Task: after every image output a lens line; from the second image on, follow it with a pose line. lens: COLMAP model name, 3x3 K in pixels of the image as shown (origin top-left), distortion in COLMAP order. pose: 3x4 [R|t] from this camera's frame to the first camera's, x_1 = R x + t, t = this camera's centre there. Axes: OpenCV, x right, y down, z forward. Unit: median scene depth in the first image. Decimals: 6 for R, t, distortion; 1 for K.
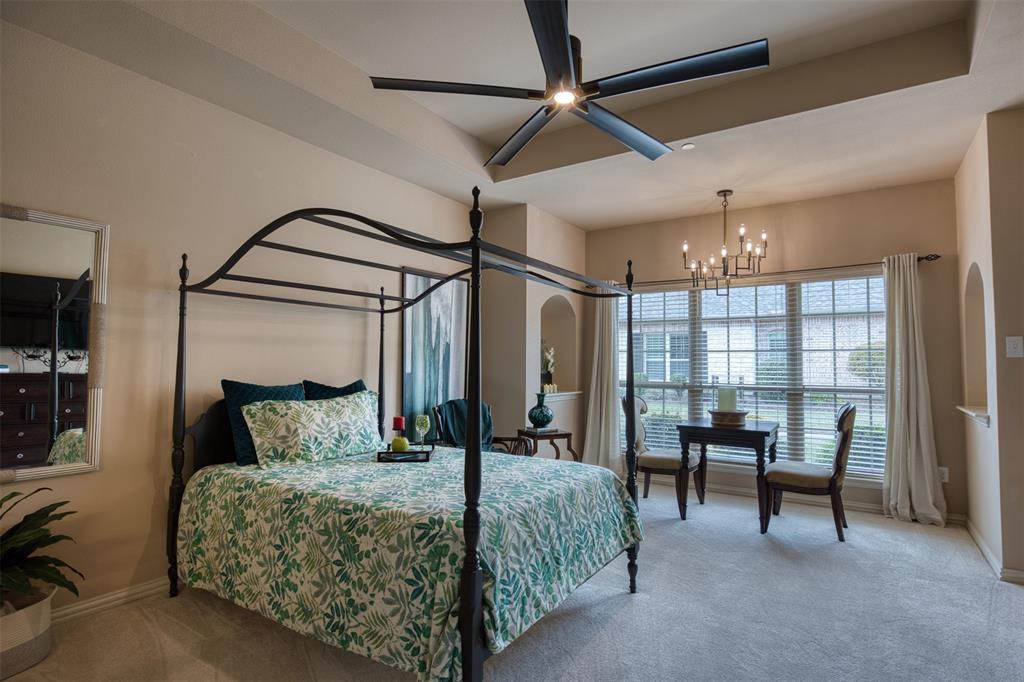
lens RADIAL K [[510.4, 0, 513.4], [0, 510.4, 343.1], [0, 0, 1]] dist [-0.001080, -0.000134]
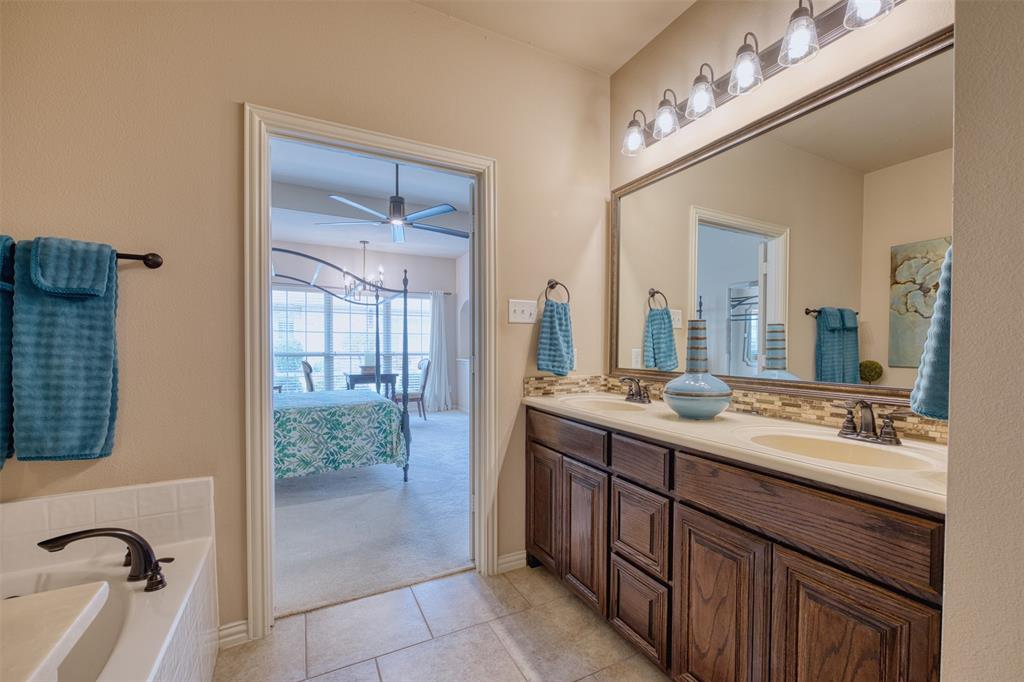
lens RADIAL K [[441.7, 0, 514.9], [0, 441.7, 345.9], [0, 0, 1]] dist [-0.006766, 0.001625]
pose [[0.508873, -0.003830, 0.860833, -1.473930], [-0.039887, 0.998811, 0.028023, -0.003861], [-0.859917, -0.048597, 0.508115, -0.537478]]
